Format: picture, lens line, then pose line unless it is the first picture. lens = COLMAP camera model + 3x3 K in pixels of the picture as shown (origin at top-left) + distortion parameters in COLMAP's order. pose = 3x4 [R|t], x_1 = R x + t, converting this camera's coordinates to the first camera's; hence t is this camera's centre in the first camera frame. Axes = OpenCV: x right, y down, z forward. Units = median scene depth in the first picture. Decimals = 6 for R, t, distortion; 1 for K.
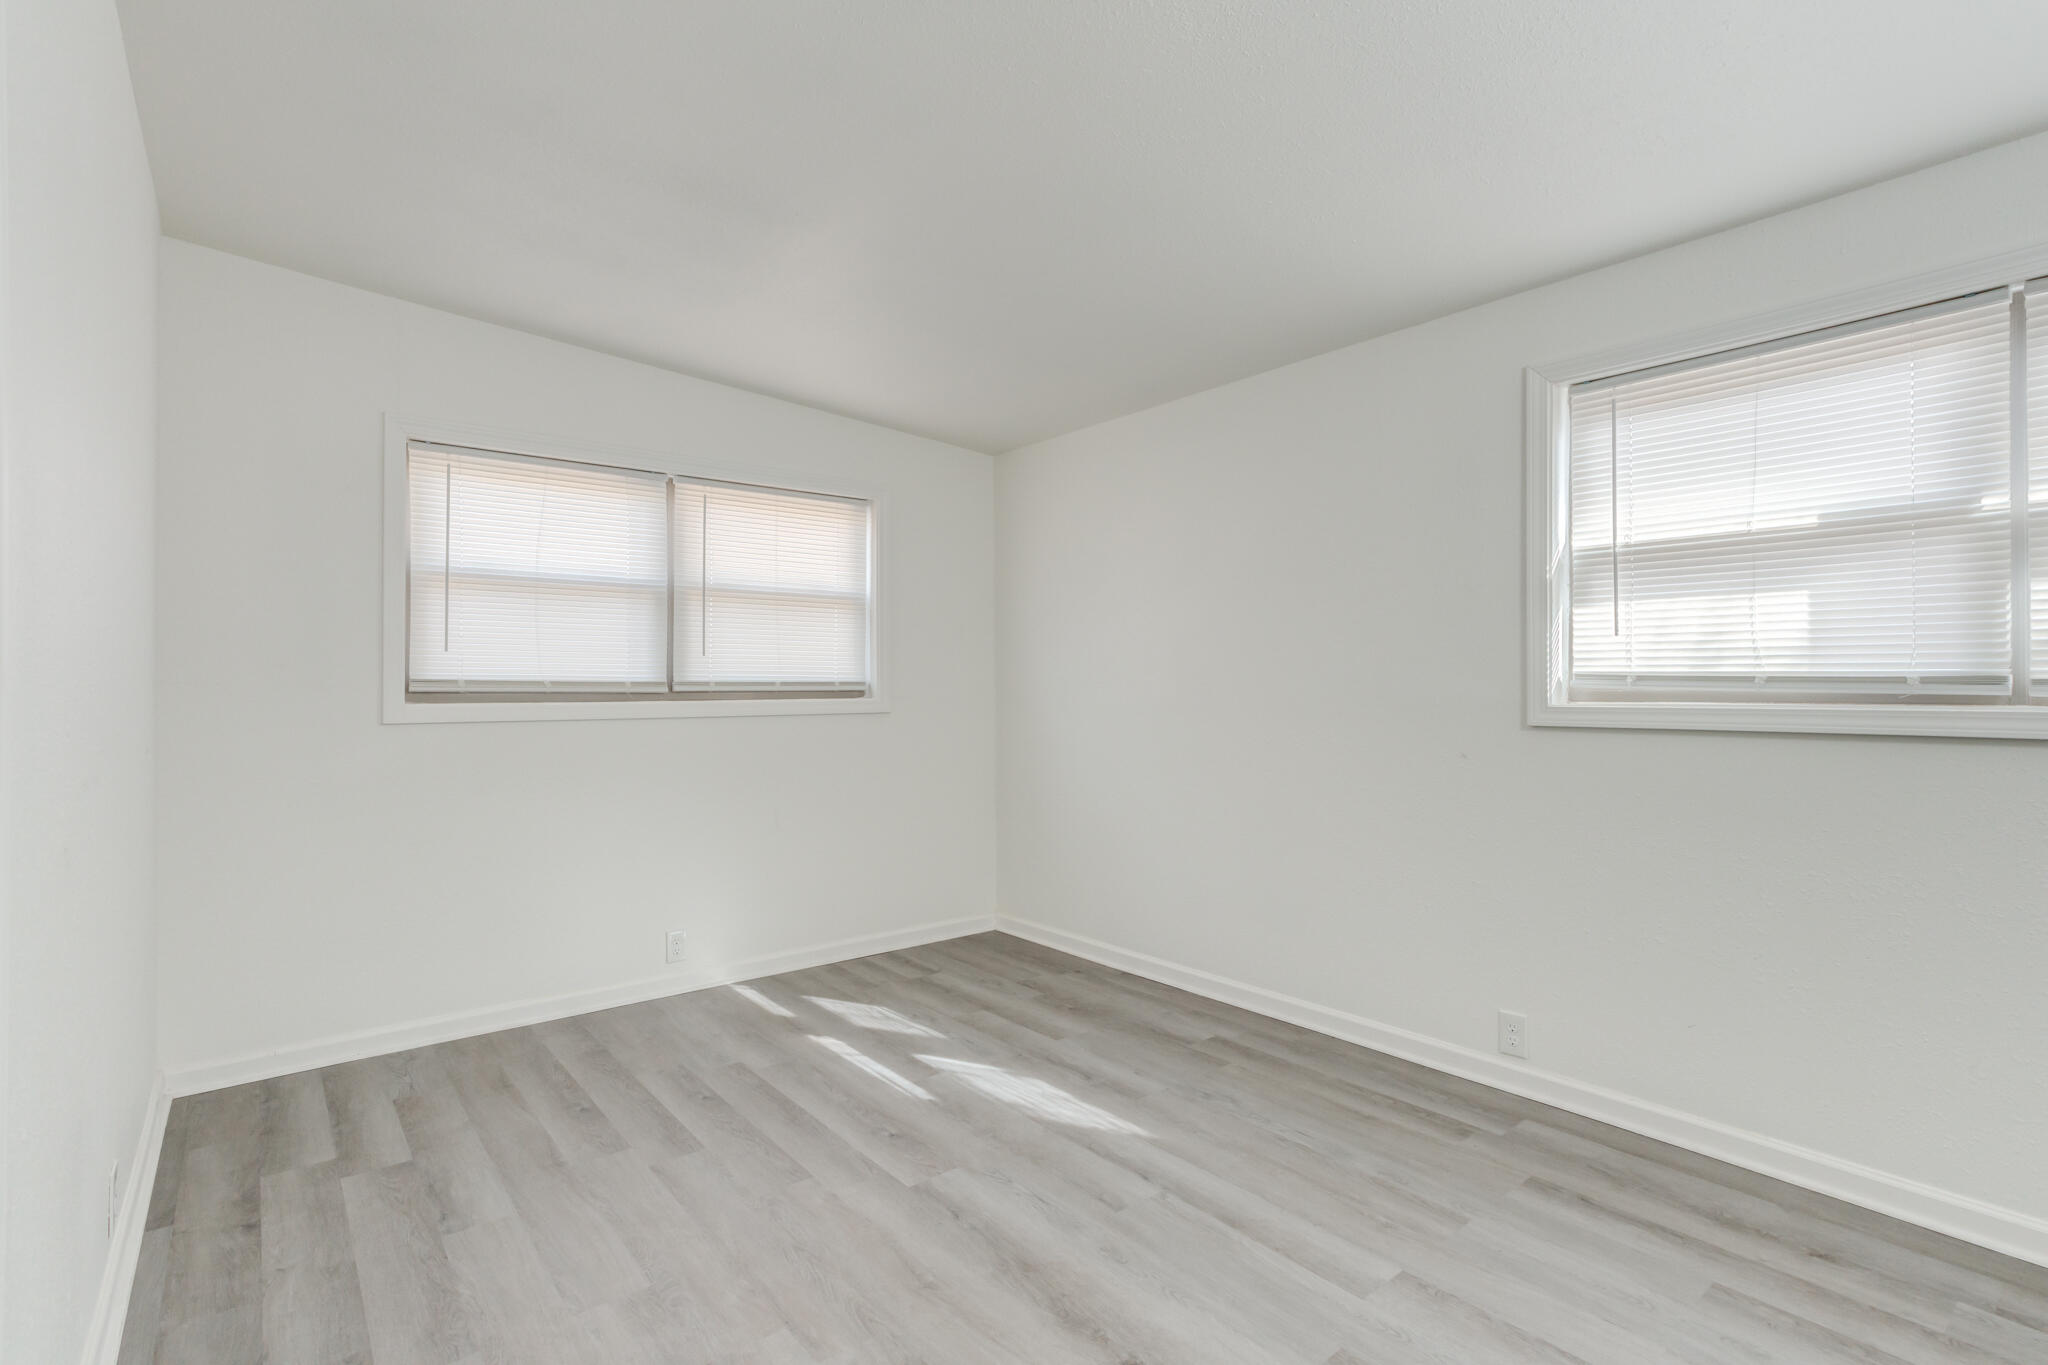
lens RADIAL K [[962.6, 0, 1018.6], [0, 962.6, 693.0], [0, 0, 1]] dist [-0.044669, 0.034763]
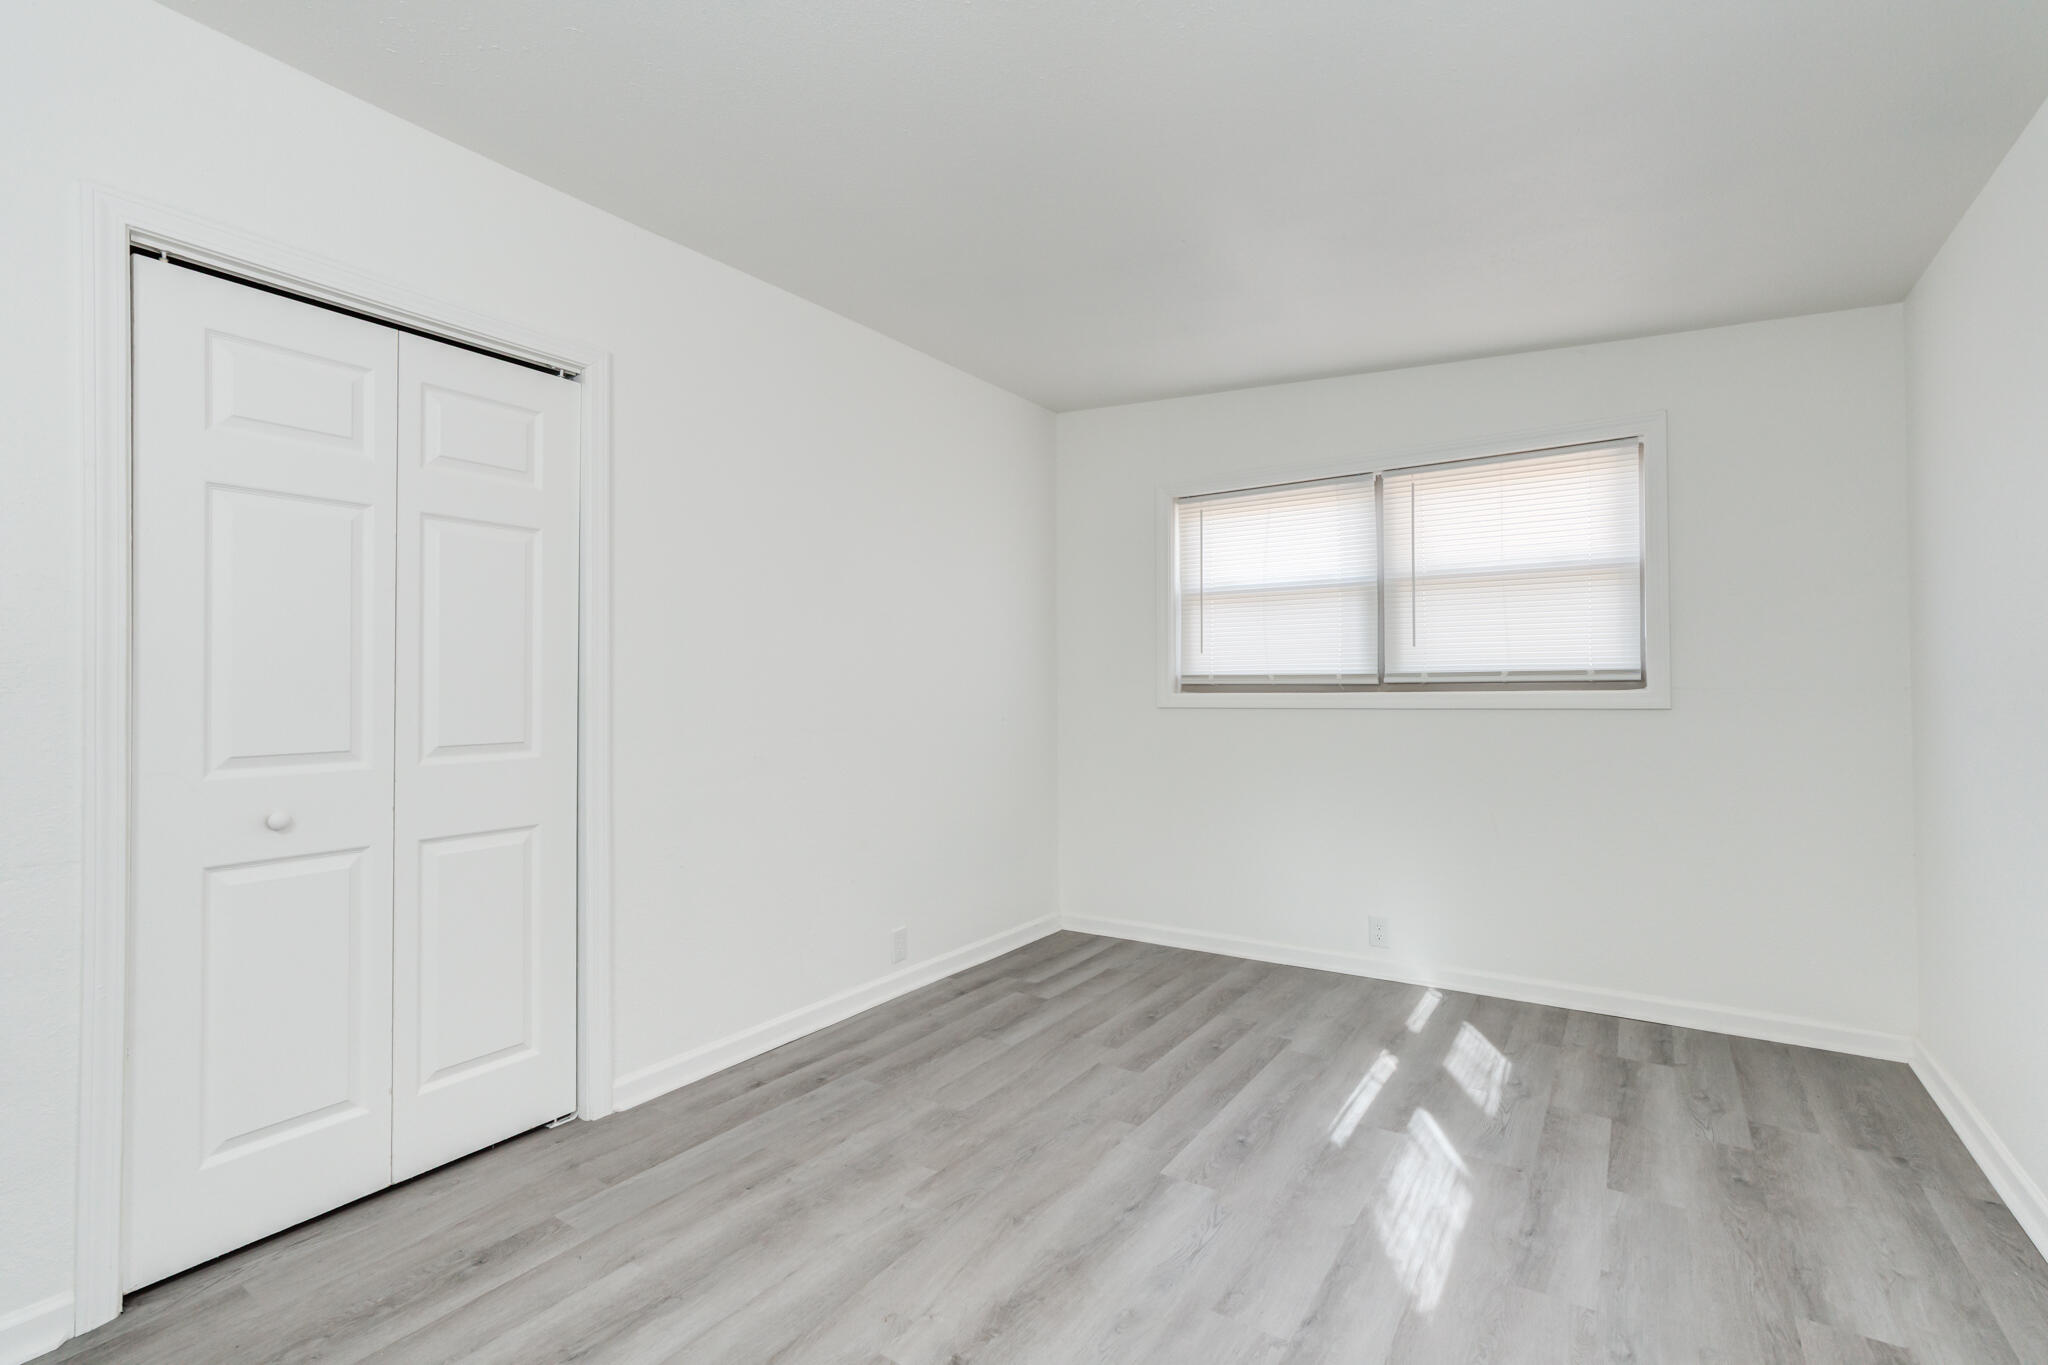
lens RADIAL K [[917.4, 0, 1024.0], [0, 917.4, 682.5], [0, 0, 1]] dist [0.000477, 0.003904]
pose [[0.298357, -0.003304, -0.954449, 0.517305], [0.005457, 0.999984, -0.001755, -0.002777], [0.954439, -0.004685, 0.298370, 0.380089]]
